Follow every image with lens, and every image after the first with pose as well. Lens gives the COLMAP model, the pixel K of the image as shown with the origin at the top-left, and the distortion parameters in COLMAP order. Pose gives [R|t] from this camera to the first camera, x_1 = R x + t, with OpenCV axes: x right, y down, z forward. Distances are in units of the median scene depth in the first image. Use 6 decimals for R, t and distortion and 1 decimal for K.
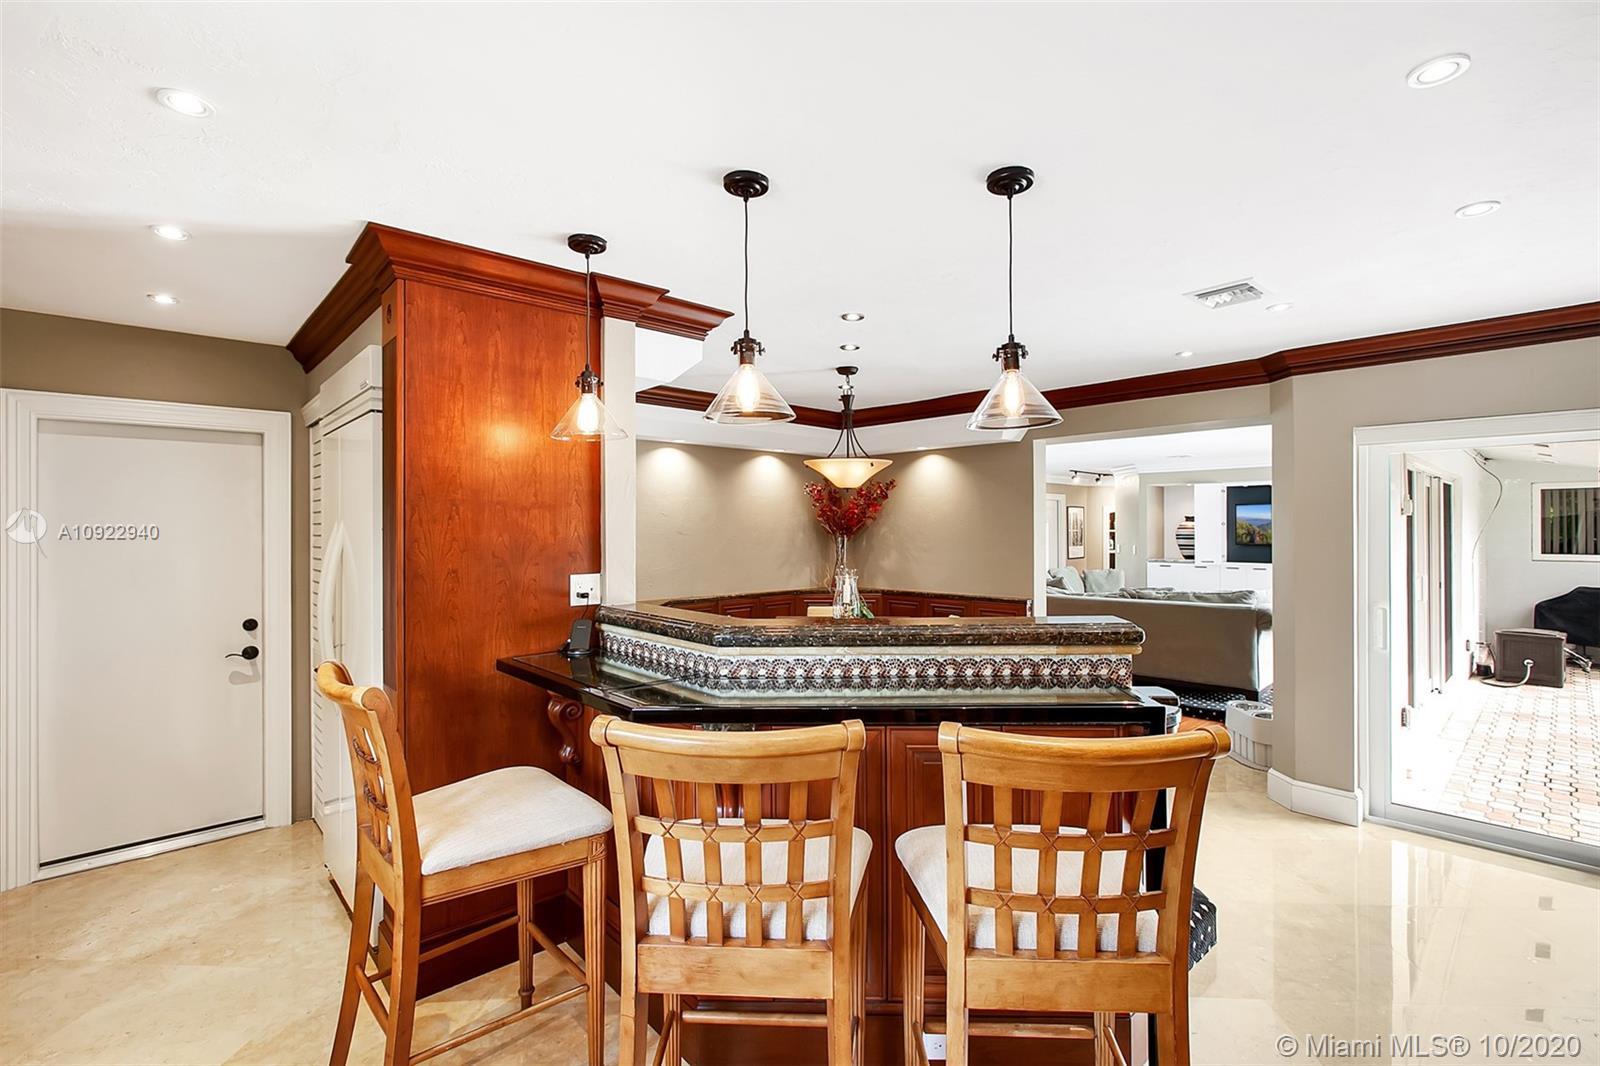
lens RADIAL K [[736.6, 0, 802.0], [0, 736.6, 526.2], [0, 0, 1]] dist [-0.000667, 0.002101]
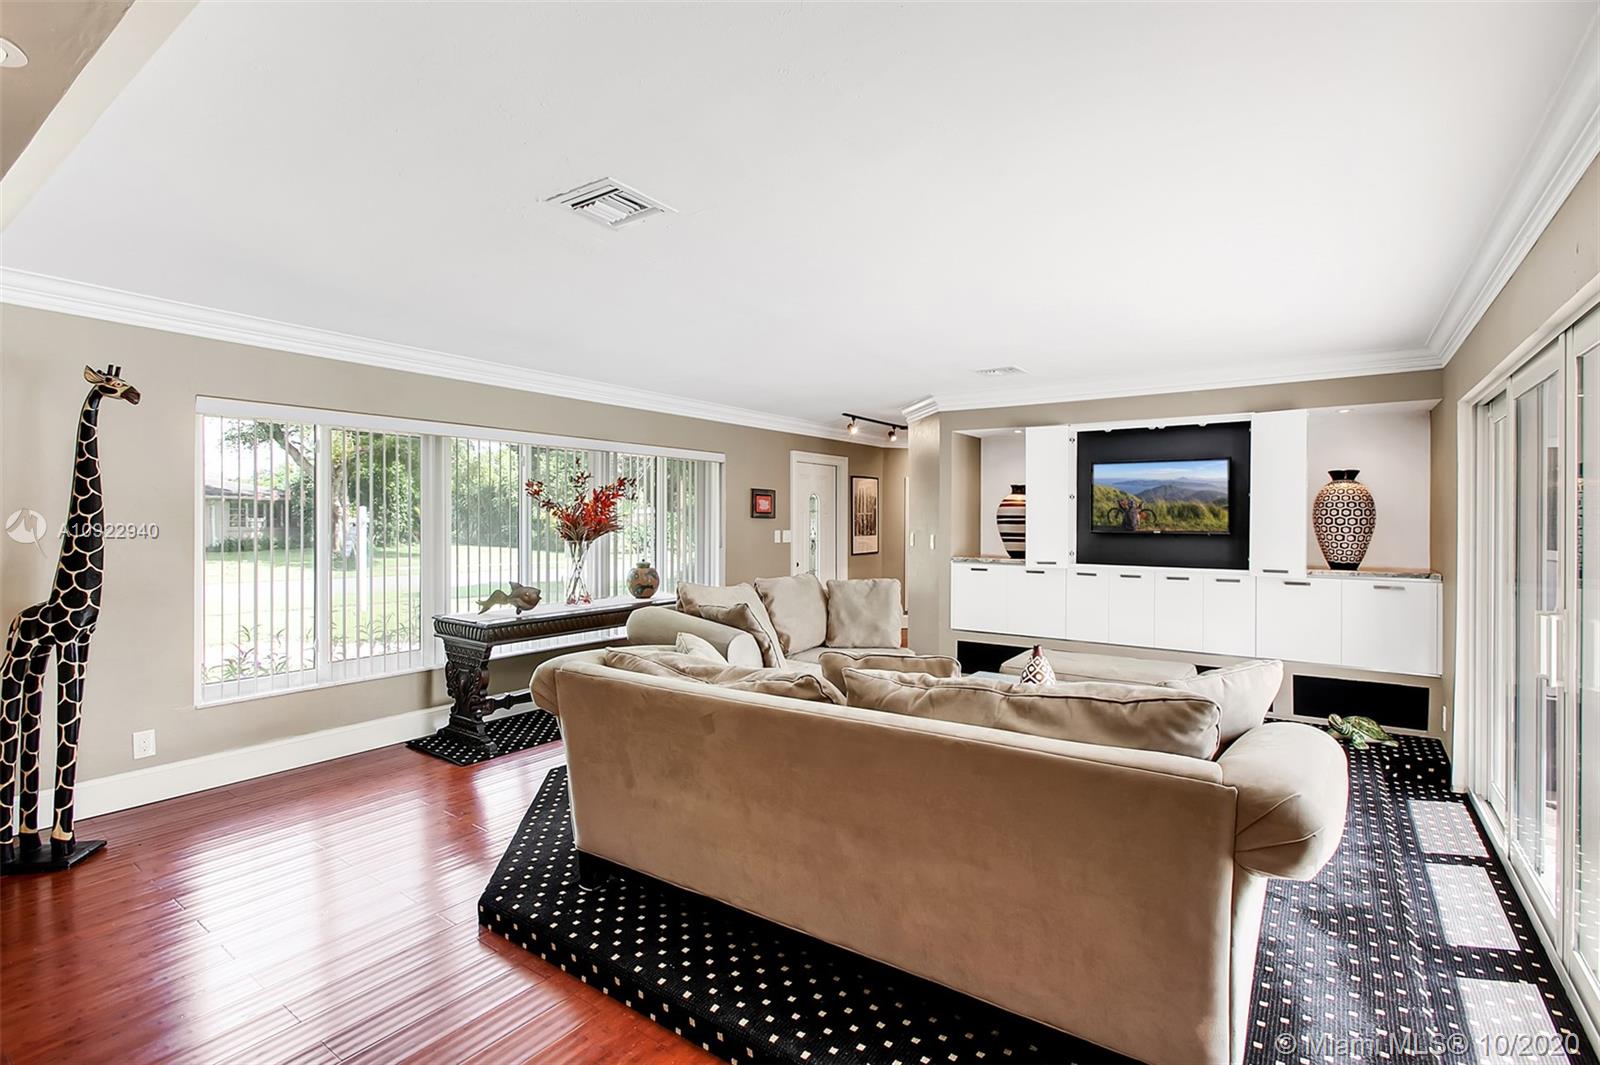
lens RADIAL K [[736.6, 0, 809.7], [0, 736.6, 523.5], [0, 0, 1]] dist [-0.000667, 0.002101]
pose [[0.980871, 0.002917, 0.194637, 0.248565], [-0.004368, 0.999966, 0.007031, 0.014147], [-0.194609, -0.007747, 0.980850, 0.455475]]
